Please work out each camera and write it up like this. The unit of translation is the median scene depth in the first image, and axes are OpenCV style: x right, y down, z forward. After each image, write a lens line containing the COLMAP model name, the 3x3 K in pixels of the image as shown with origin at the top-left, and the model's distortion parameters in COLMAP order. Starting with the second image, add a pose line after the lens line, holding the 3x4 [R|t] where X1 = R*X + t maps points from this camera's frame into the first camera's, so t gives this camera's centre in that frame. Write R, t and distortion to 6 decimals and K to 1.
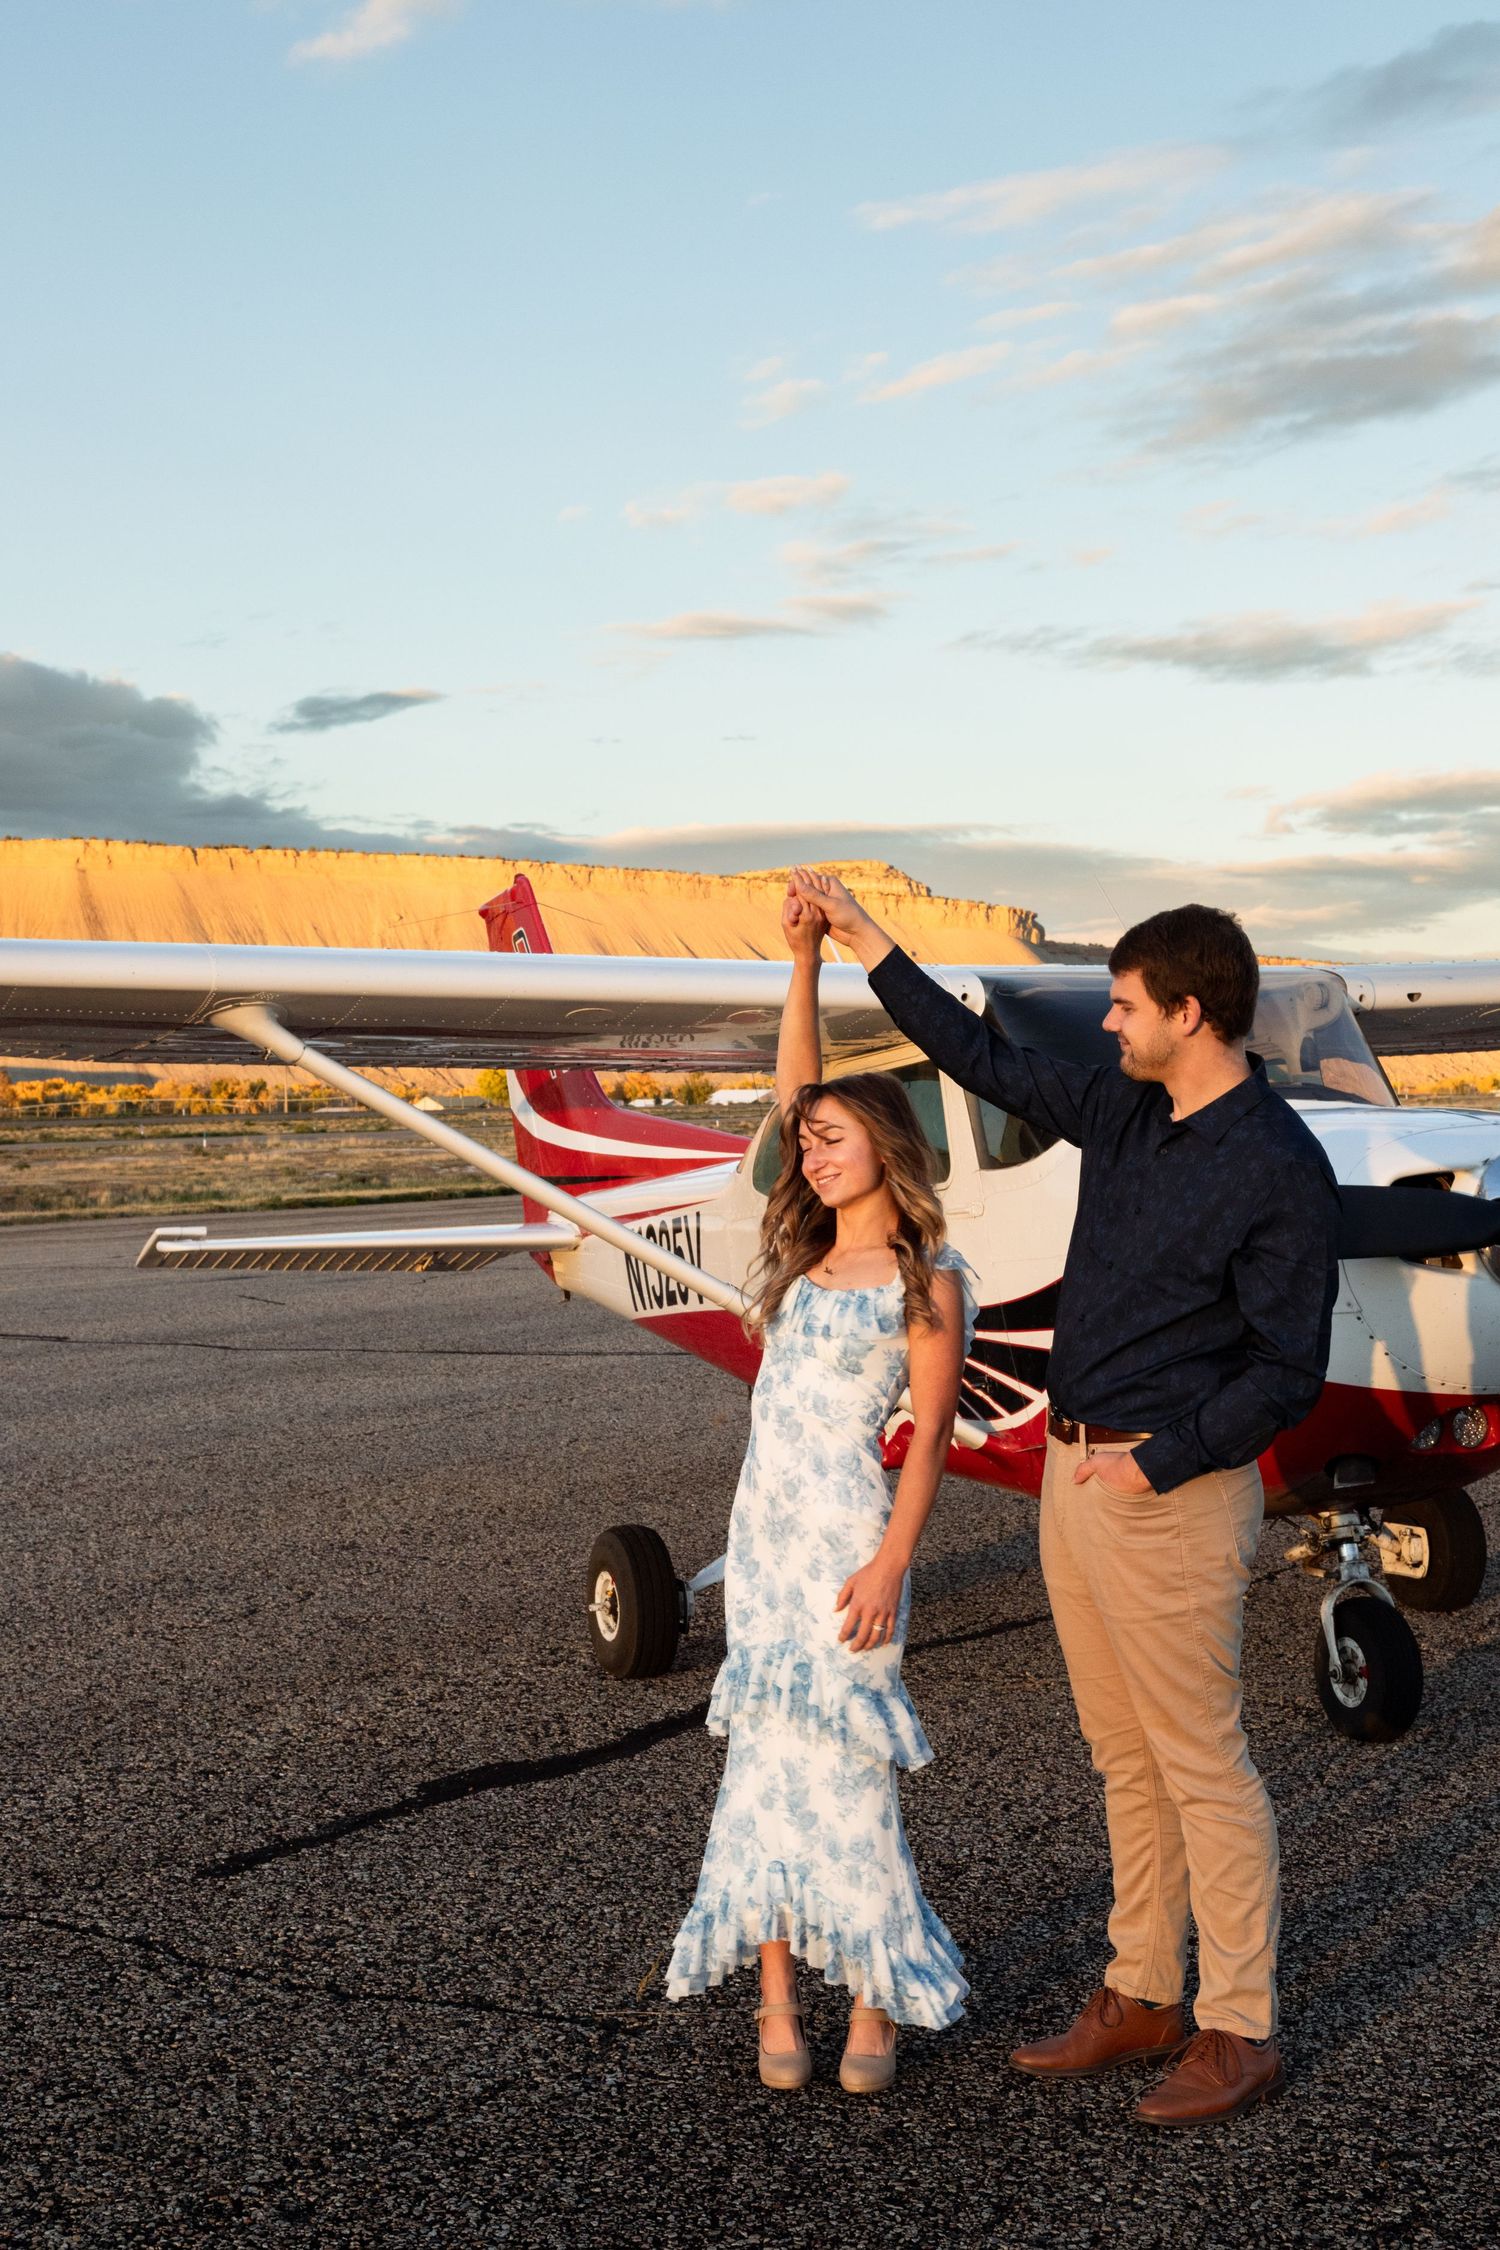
lens RADIAL K [[3206.0, 0, 749.3], [0, 3206.0, 1121.1], [0, 0, 1]] dist [0.016564, 0.000000]
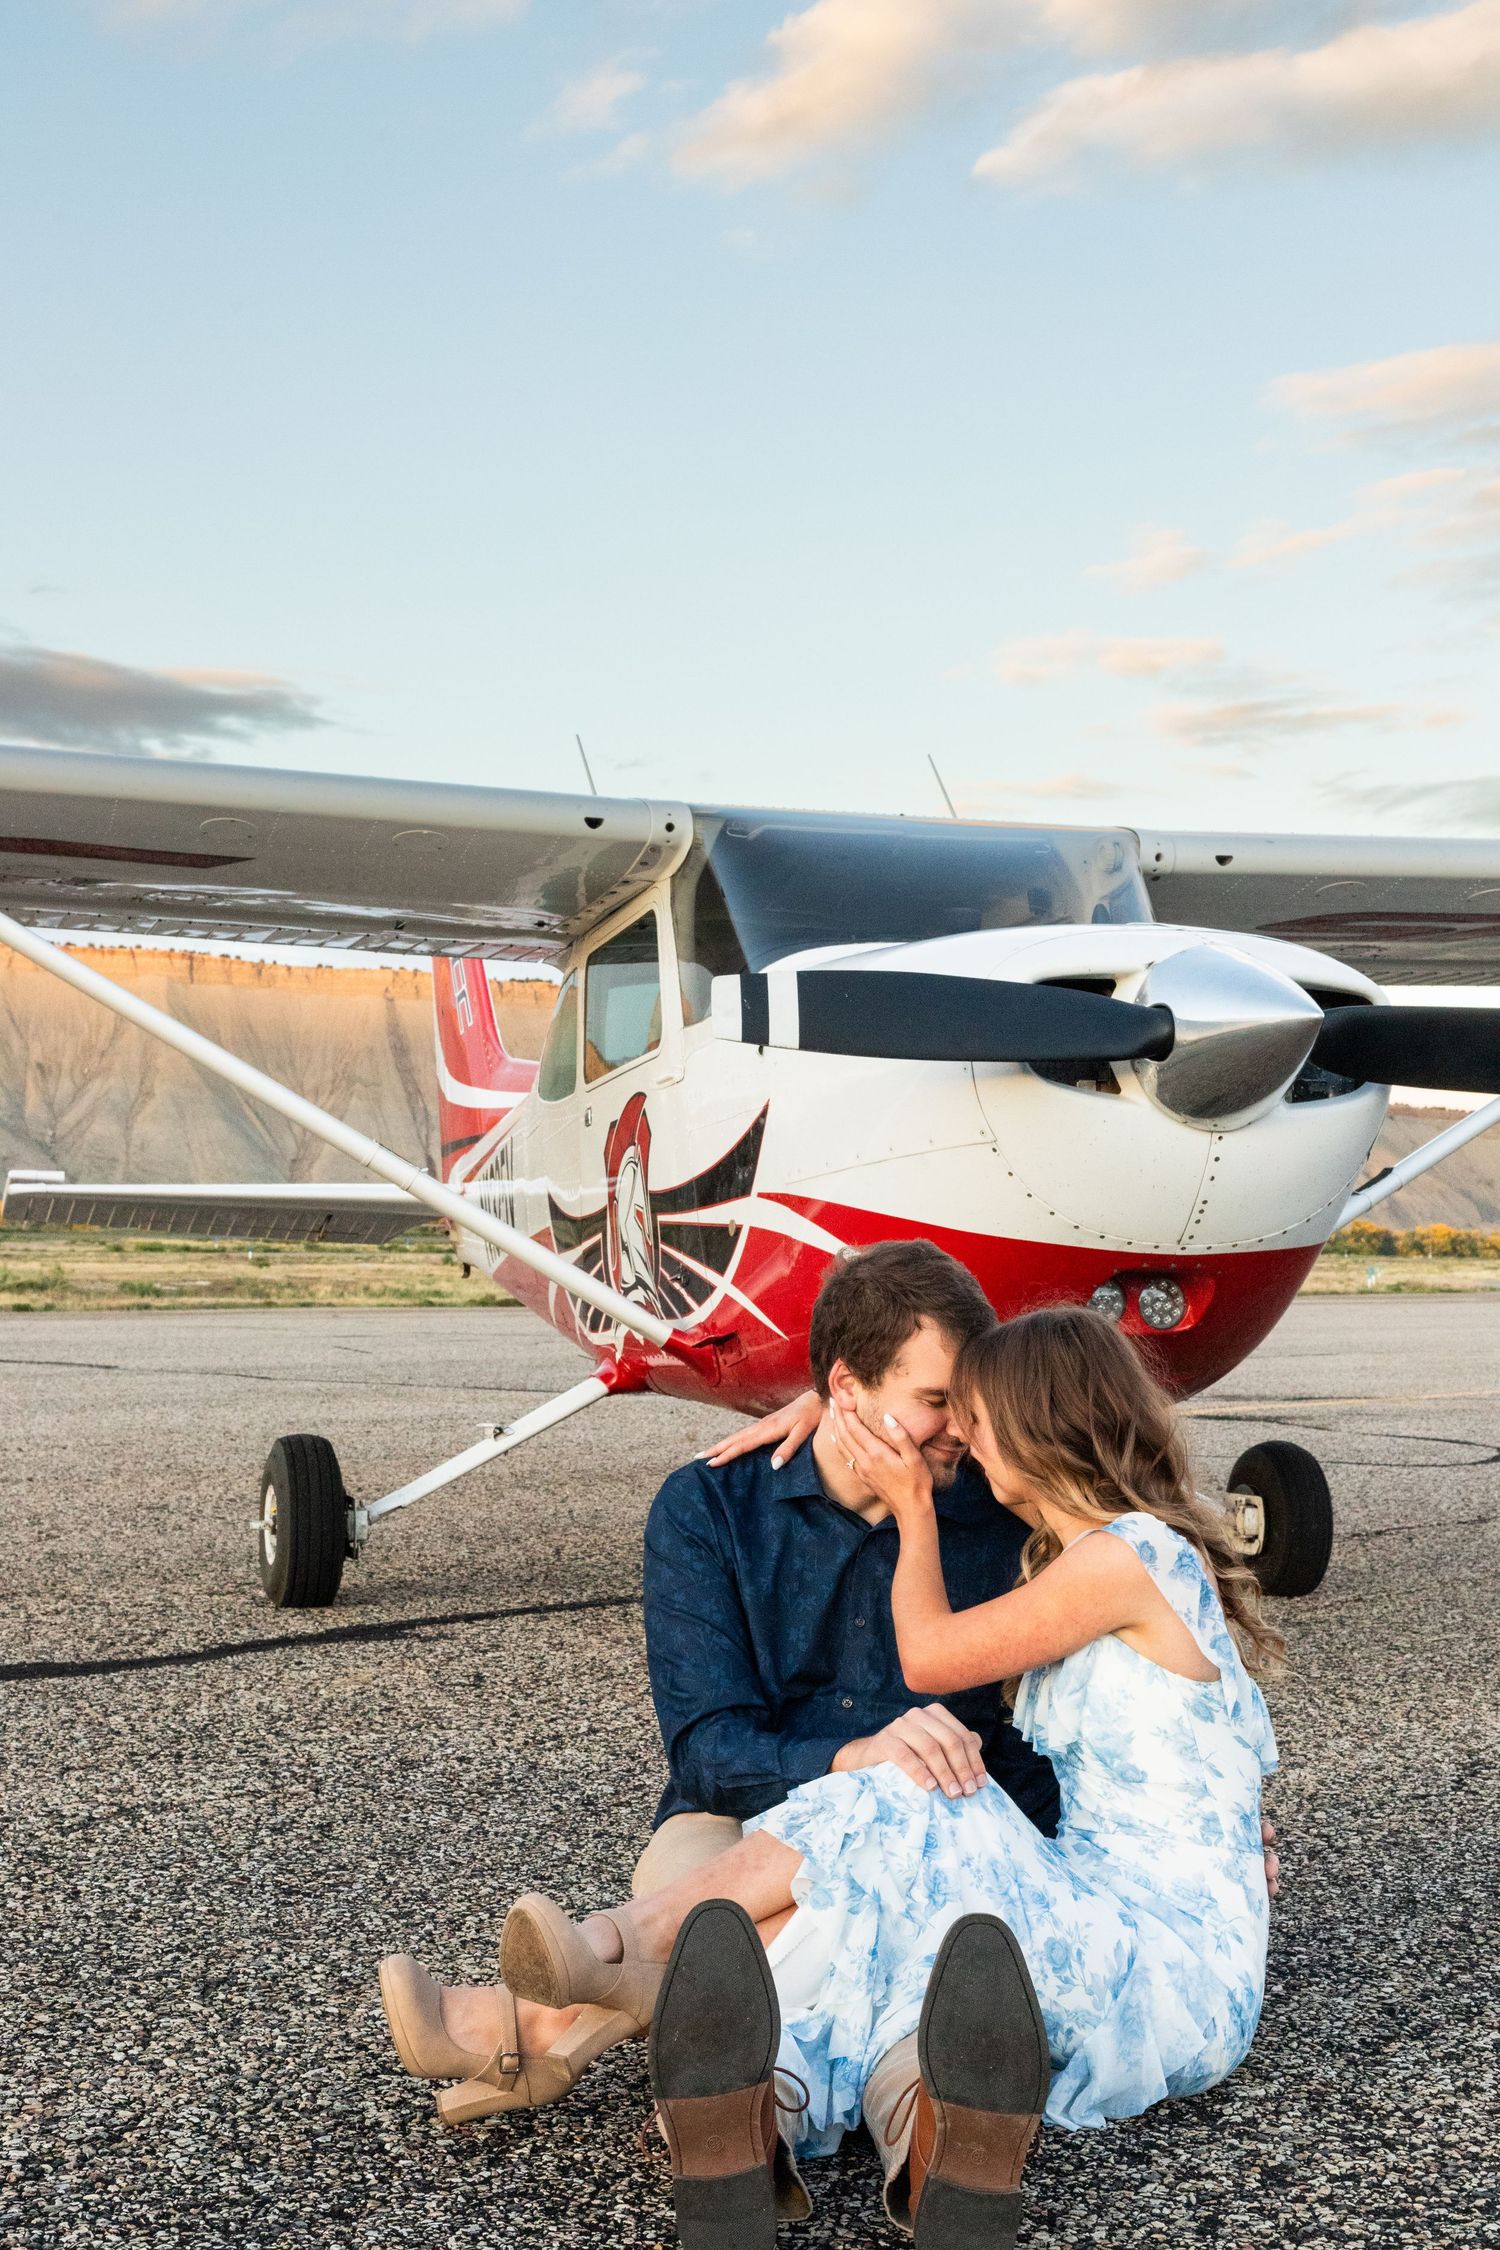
lens RADIAL K [[3206.0, 0, 753.7], [0, 3206.0, 1127.4], [0, 0, 1]] dist [0.016564, 0.000000]
pose [[0.995215, 0.030890, -0.092697, 0.172313], [-0.034921, 0.998499, -0.042184, 0.078155], [0.091254, 0.045219, 0.994800, 0.137954]]
